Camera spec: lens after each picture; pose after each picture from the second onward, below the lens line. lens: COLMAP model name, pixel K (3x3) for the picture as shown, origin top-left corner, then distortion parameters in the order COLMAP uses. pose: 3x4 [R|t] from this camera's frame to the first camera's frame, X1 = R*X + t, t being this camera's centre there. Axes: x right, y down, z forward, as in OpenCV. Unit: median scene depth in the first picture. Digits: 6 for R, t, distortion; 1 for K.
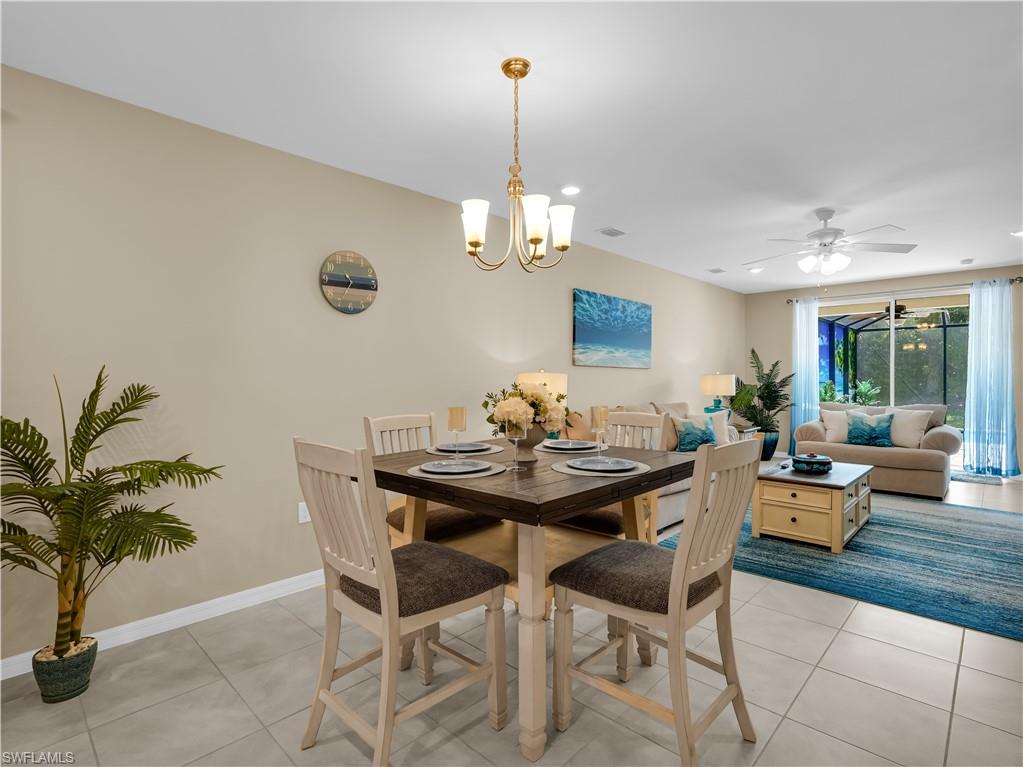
lens RADIAL K [[511.5, 0, 515.0], [0, 511.5, 380.8], [0, 0, 1]] dist [-0.022549, 0.009470]
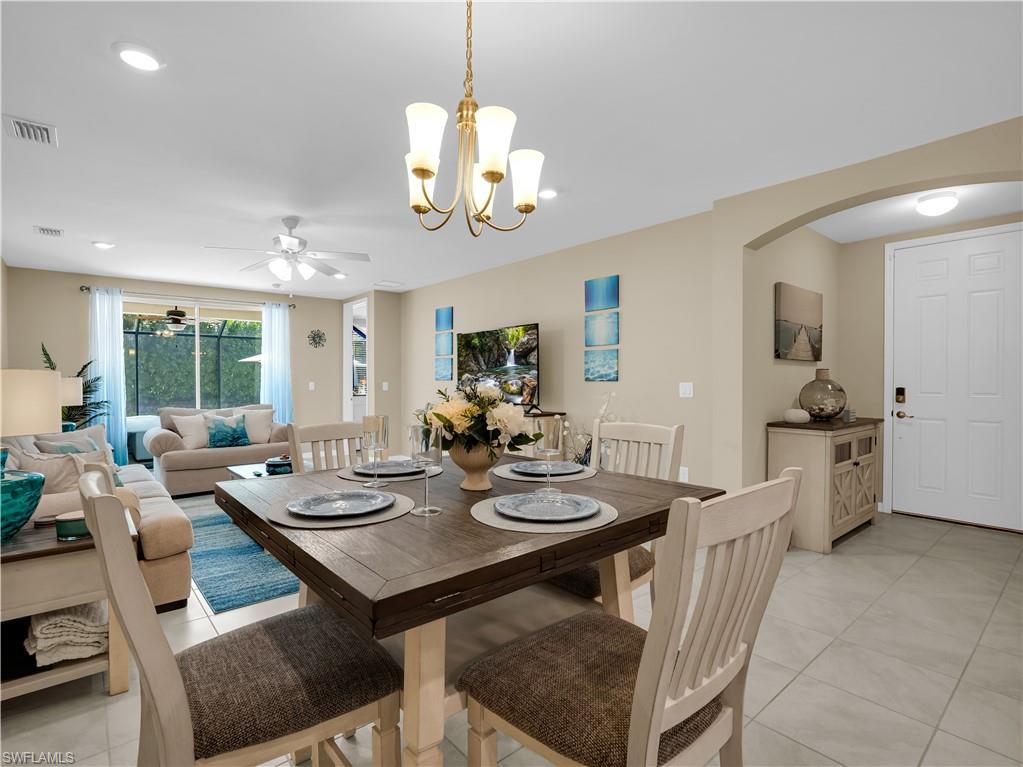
lens RADIAL K [[511.5, 0, 511.1], [0, 511.5, 381.2], [0, 0, 1]] dist [-0.022549, 0.009470]
pose [[0.096714, -0.001373, 0.995311, -0.401891], [0.011170, 0.999938, 0.000294, 0.000631], [-0.995250, 0.011090, 0.096723, 0.480817]]
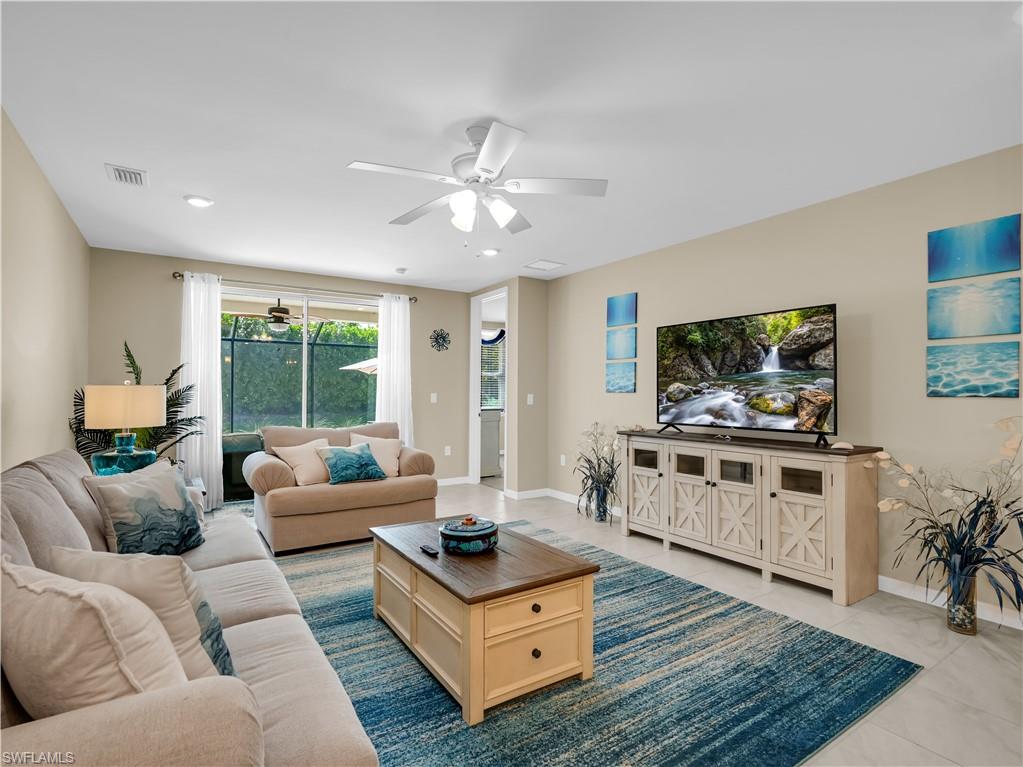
lens RADIAL K [[511.5, 0, 512.4], [0, 511.5, 380.5], [0, 0, 1]] dist [-0.022549, 0.009470]
pose [[0.223917, 0.022192, 0.974356, 0.005959], [0.004166, 0.999710, -0.023727, -0.005727], [-0.974599, 0.009372, 0.223759, 0.865268]]
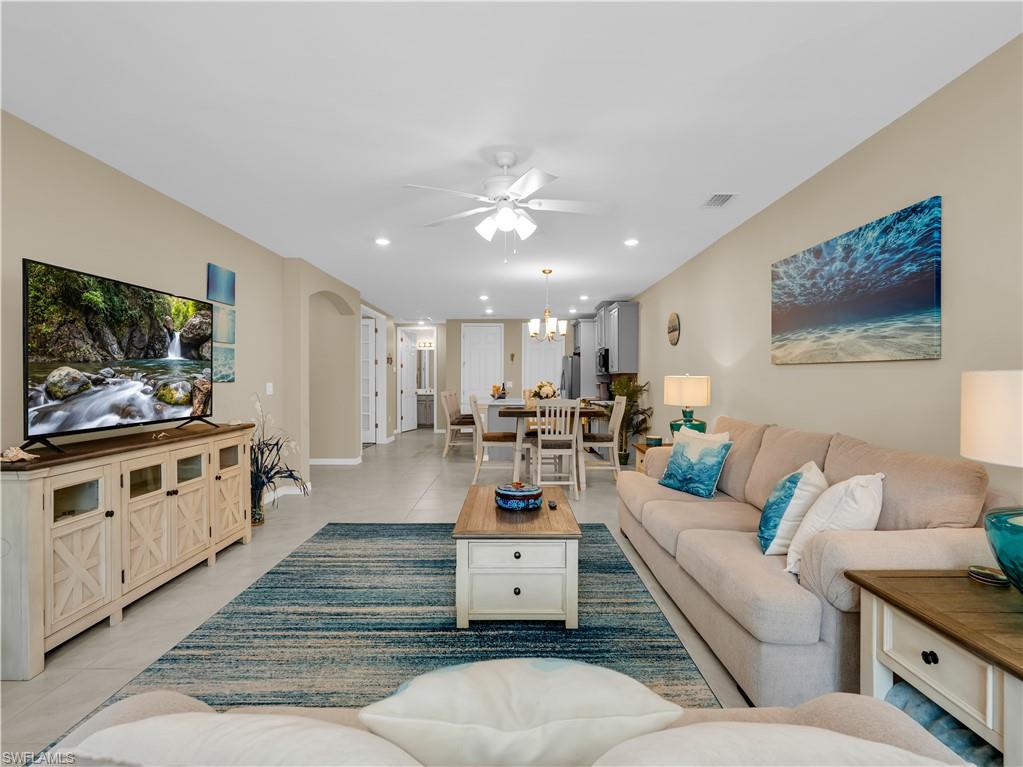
lens RADIAL K [[511.5, 0, 510.5], [0, 511.5, 381.5], [0, 0, 1]] dist [-0.022549, 0.009470]
pose [[-0.723246, 0.004343, -0.690577, 1.180440], [-0.004961, 0.999922, 0.011485, -0.015420], [0.690573, 0.011733, -0.723167, 1.628904]]
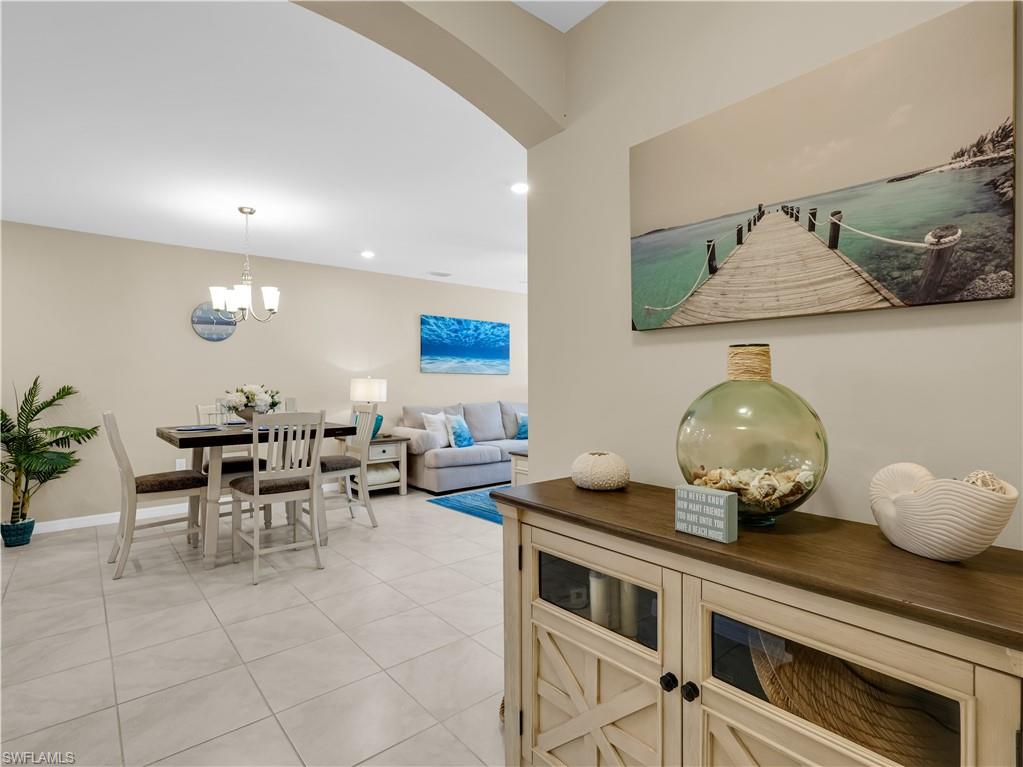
lens RADIAL K [[511.5, 0, 514.7], [0, 511.5, 385.0], [0, 0, 1]] dist [-0.022549, 0.009470]
pose [[0.995295, -0.000916, -0.096884, 0.619240], [0.000915, 1.000000, -0.000054, 0.003148], [0.096884, -0.000035, 0.995296, -0.385462]]
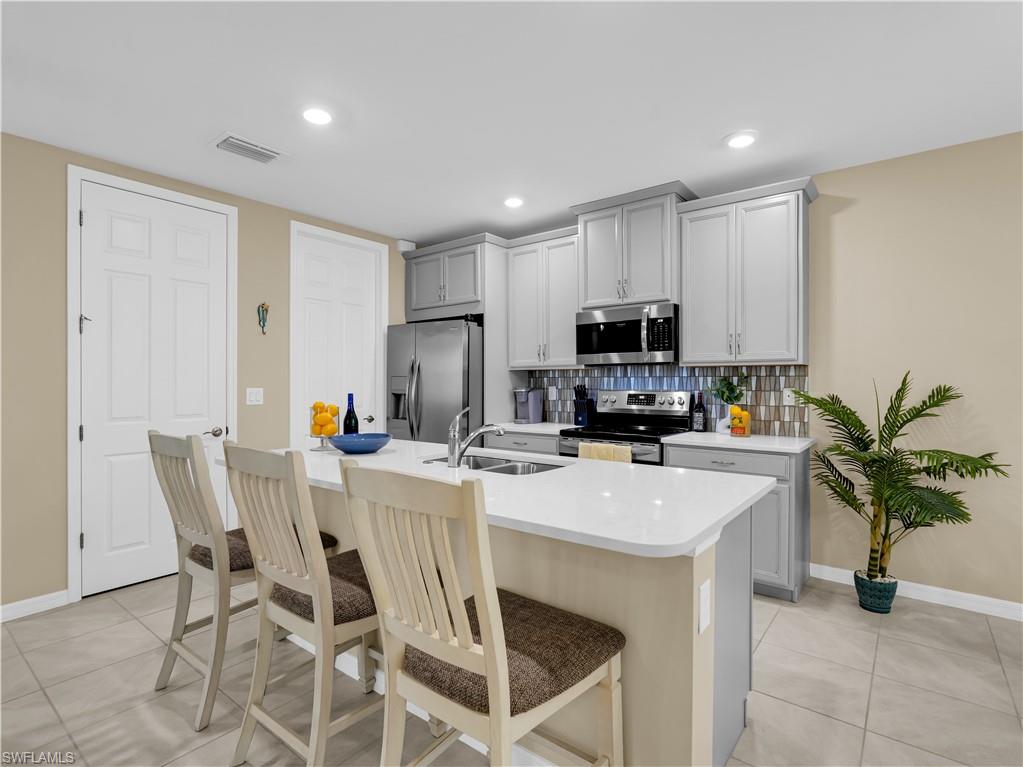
lens RADIAL K [[511.5, 0, 515.2], [0, 511.5, 386.0], [0, 0, 1]] dist [-0.022549, 0.009470]
pose [[0.101354, 0.013765, -0.994755, 0.196103], [-0.008186, 0.999882, 0.013002, -0.000254], [0.994817, 0.006825, 0.101455, -0.064202]]
